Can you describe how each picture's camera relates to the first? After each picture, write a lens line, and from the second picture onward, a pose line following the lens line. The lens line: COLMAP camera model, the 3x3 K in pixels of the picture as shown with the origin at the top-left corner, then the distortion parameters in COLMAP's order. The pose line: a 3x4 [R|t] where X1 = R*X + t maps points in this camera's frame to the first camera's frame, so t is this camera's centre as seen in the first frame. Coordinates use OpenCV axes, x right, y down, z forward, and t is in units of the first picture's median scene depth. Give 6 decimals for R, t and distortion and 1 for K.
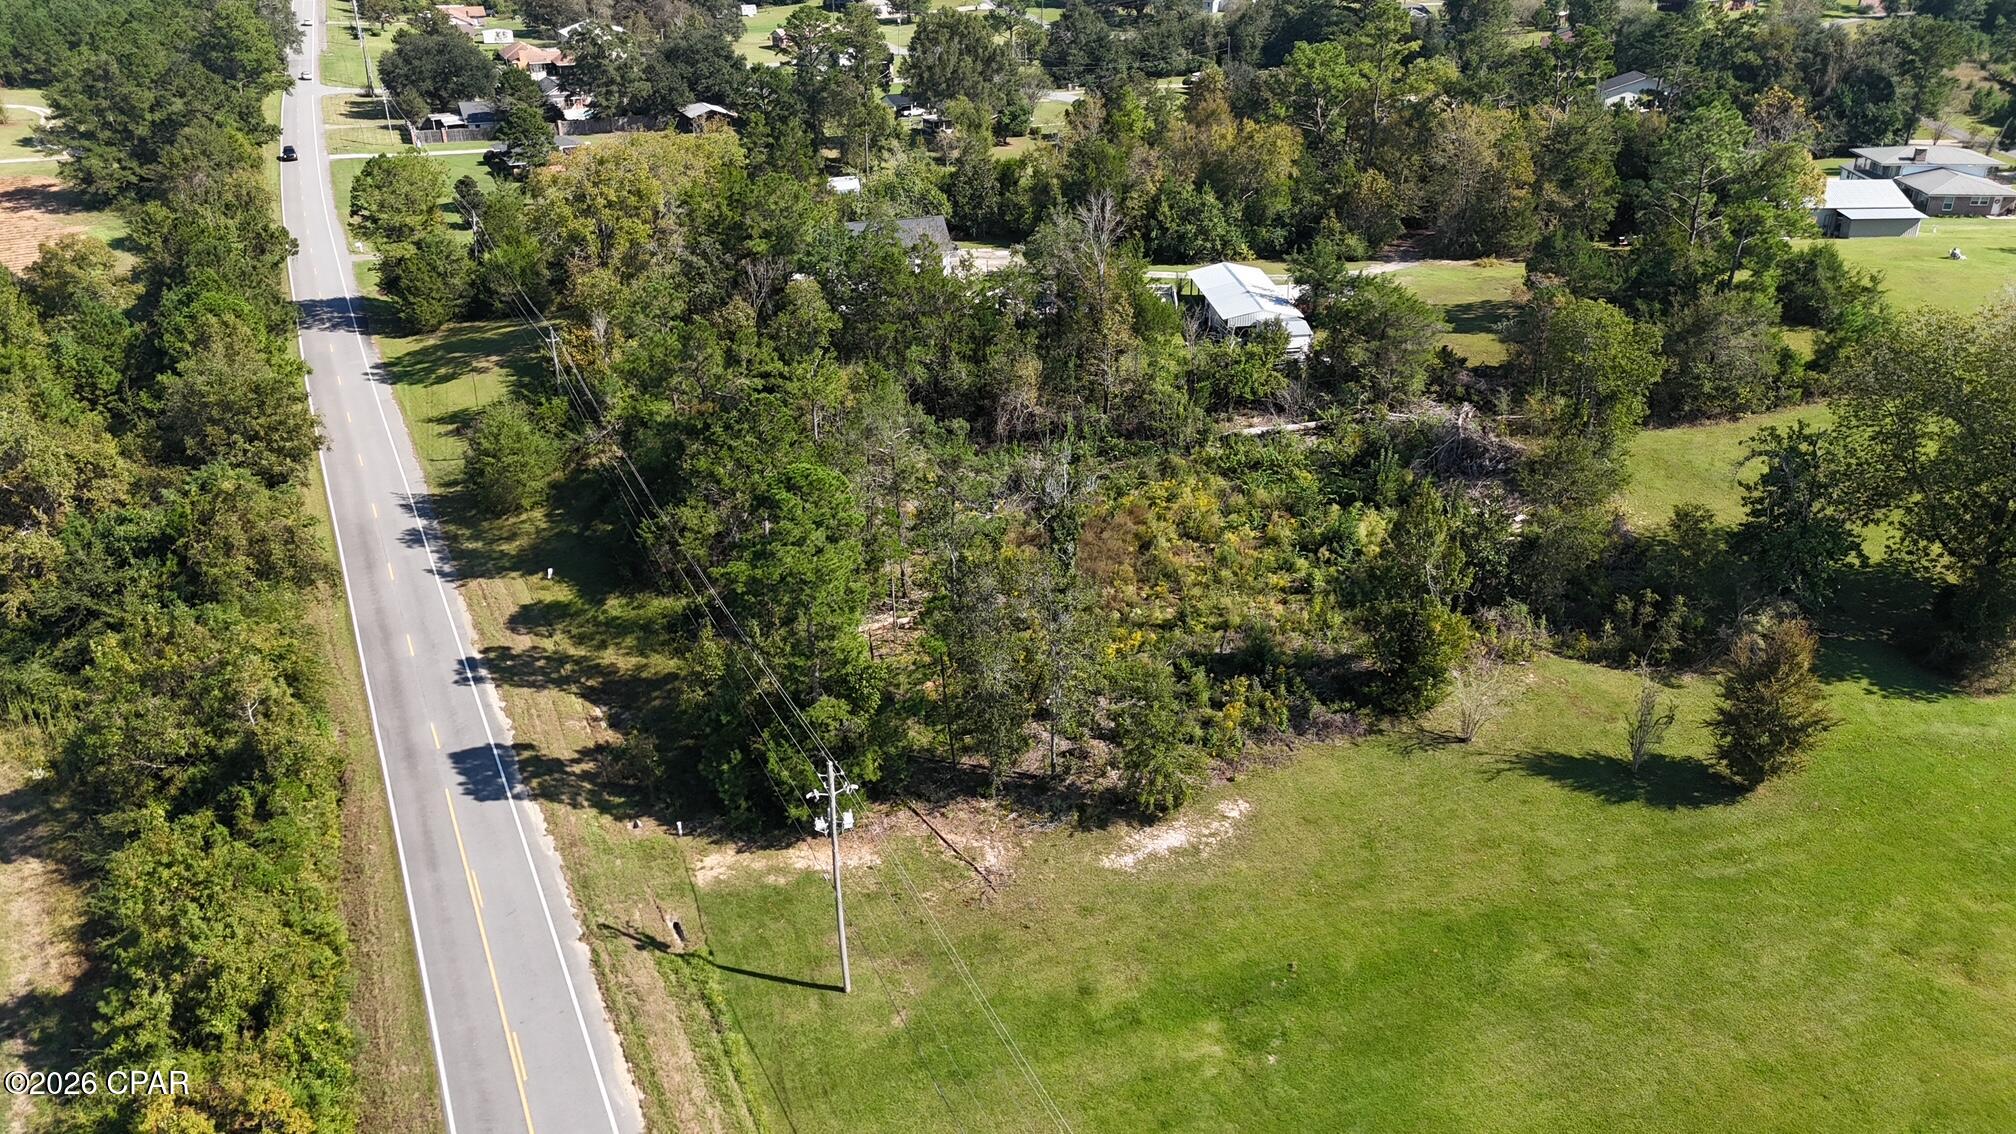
lens RADIAL K [[1479.2, 0, 995.5], [0, 1479.2, 611.6], [0, 0, 1]] dist [0.075044, -0.068142]
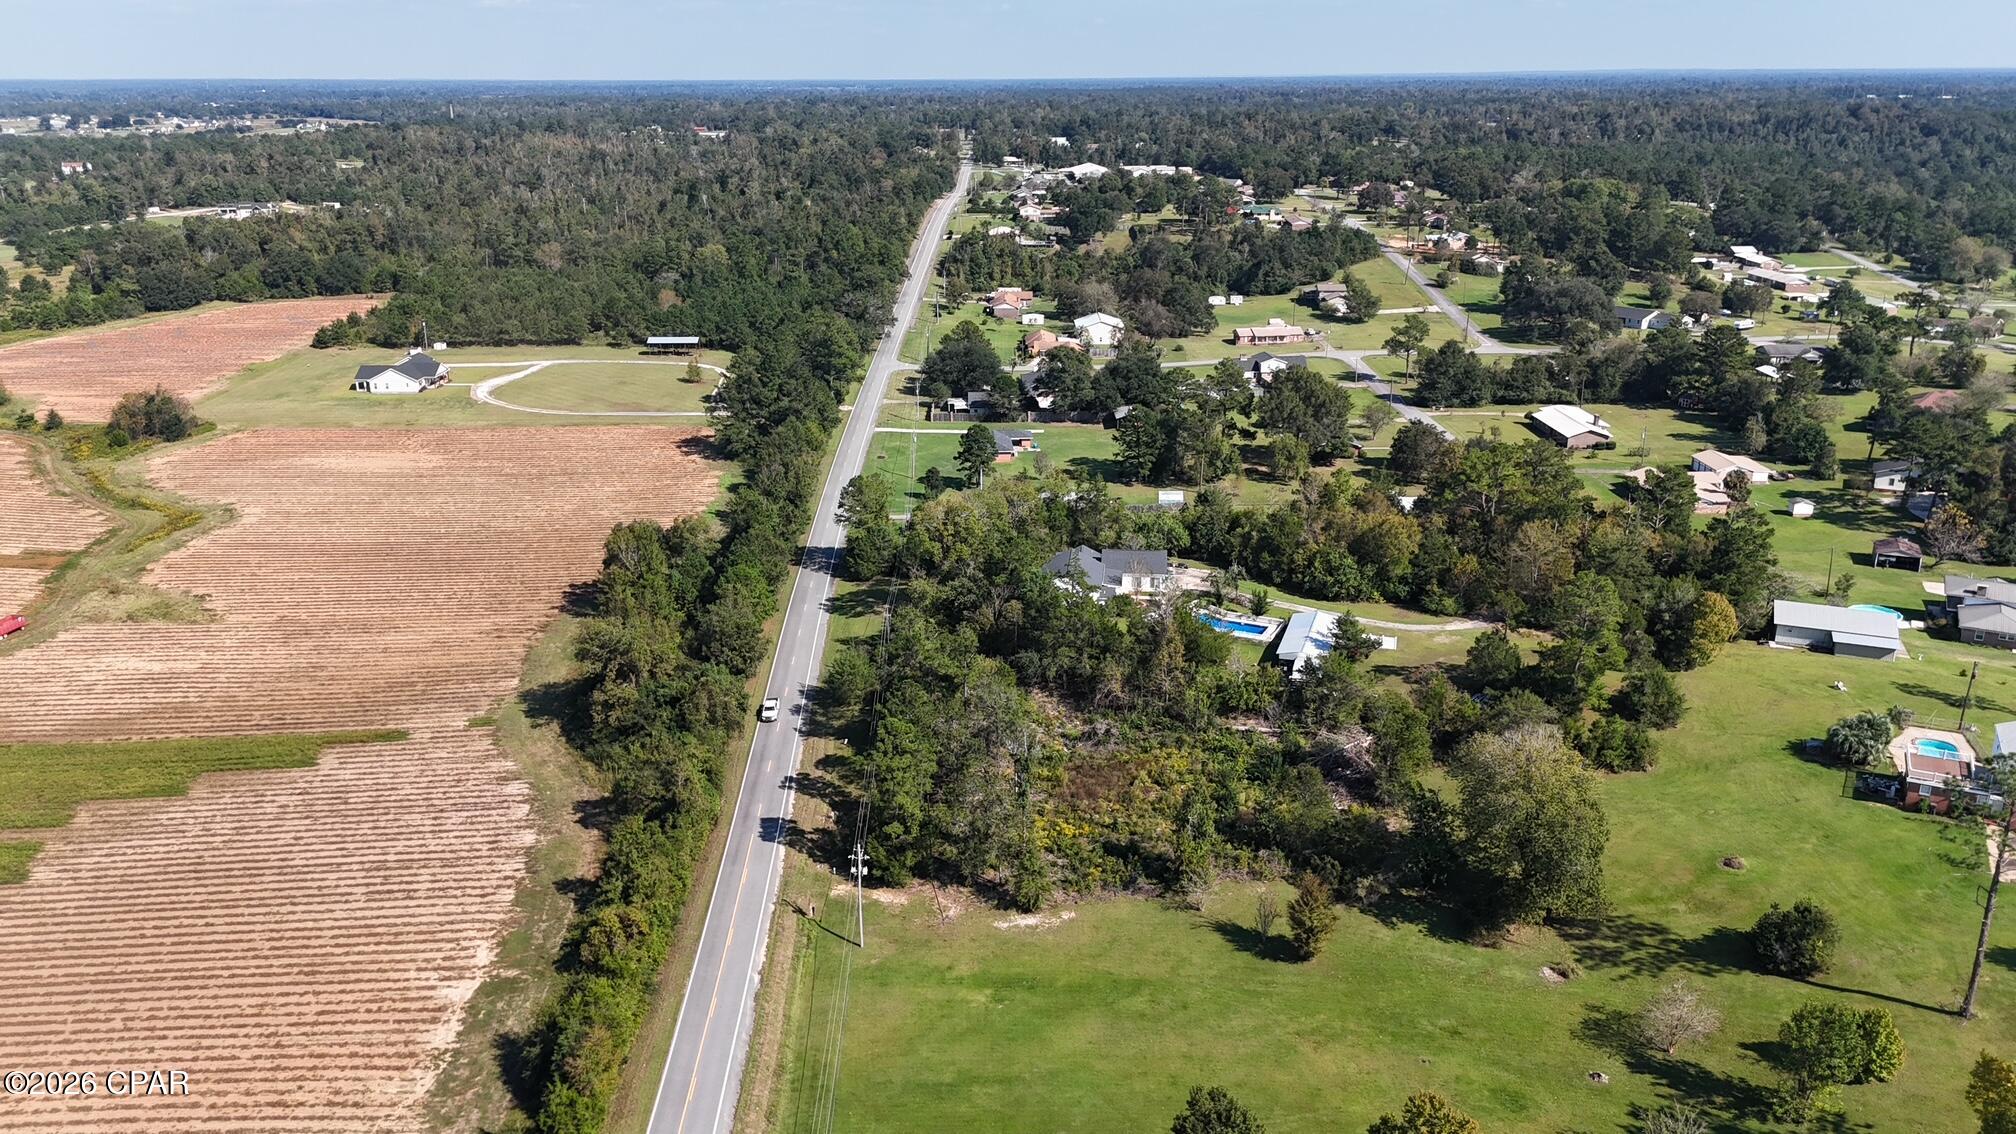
lens RADIAL K [[1479.2, 0, 980.7], [0, 1479.2, 591.8], [0, 0, 1]] dist [0.075044, -0.068142]
pose [[0.919500, 0.135269, -0.369082, 0.625118], [-0.180191, 0.979513, -0.089919, -0.084383], [0.349357, 0.149186, 0.925037, -0.861117]]
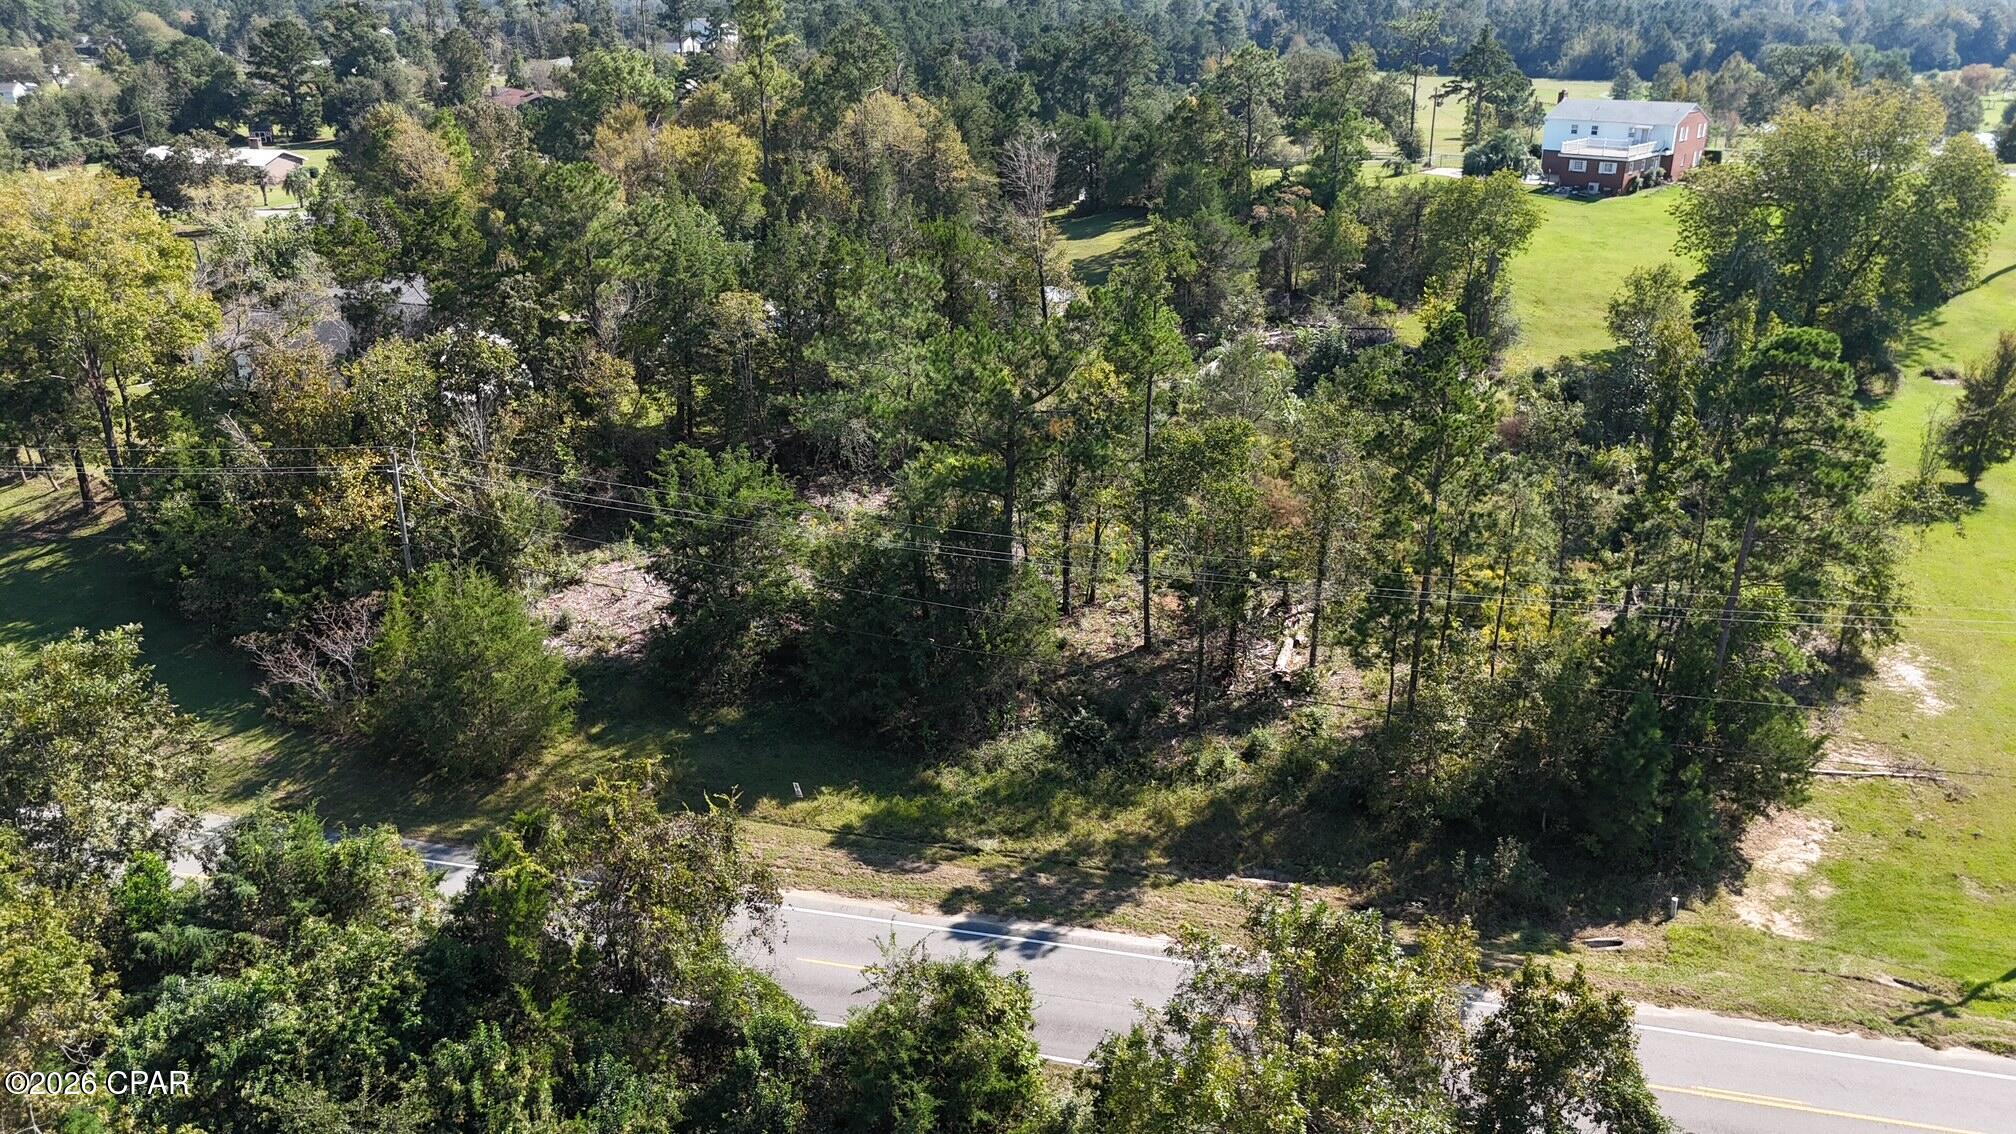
lens RADIAL K [[1479.2, 0, 999.6], [0, 1479.2, 605.1], [0, 0, 1]] dist [0.075044, -0.068142]
pose [[0.627698, -0.291233, 0.721927, -0.737978], [0.346607, 0.934943, 0.075800, -0.126051], [-0.697036, 0.202646, 0.687805, 0.592181]]
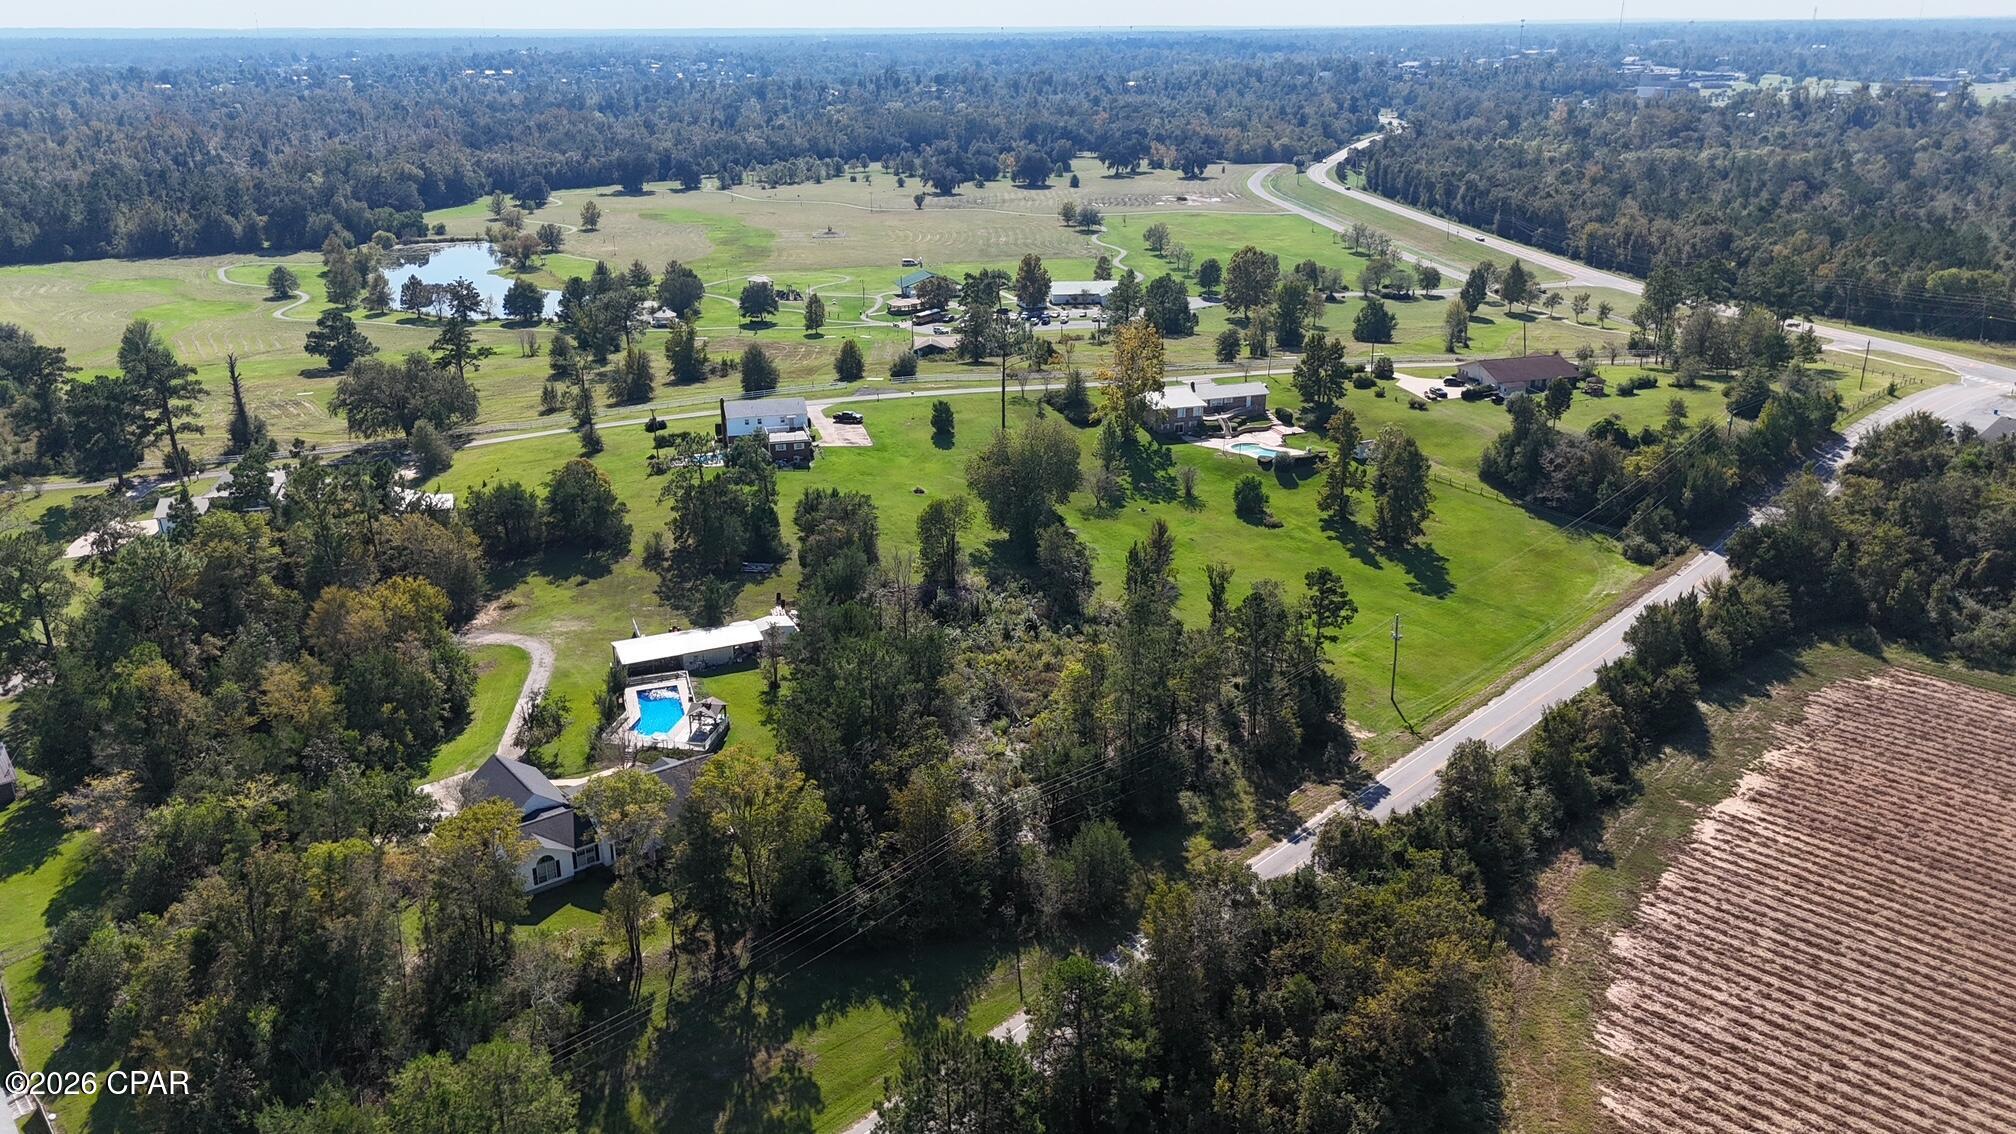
lens RADIAL K [[1479.2, 0, 1017.4], [0, 1479.2, 578.6], [0, 0, 1]] dist [0.075044, -0.068142]
pose [[-0.361450, -0.309489, 0.879529, -1.650873], [0.429449, 0.782030, 0.451667, -1.103230], [-0.827603, 0.540968, -0.149755, 1.374735]]
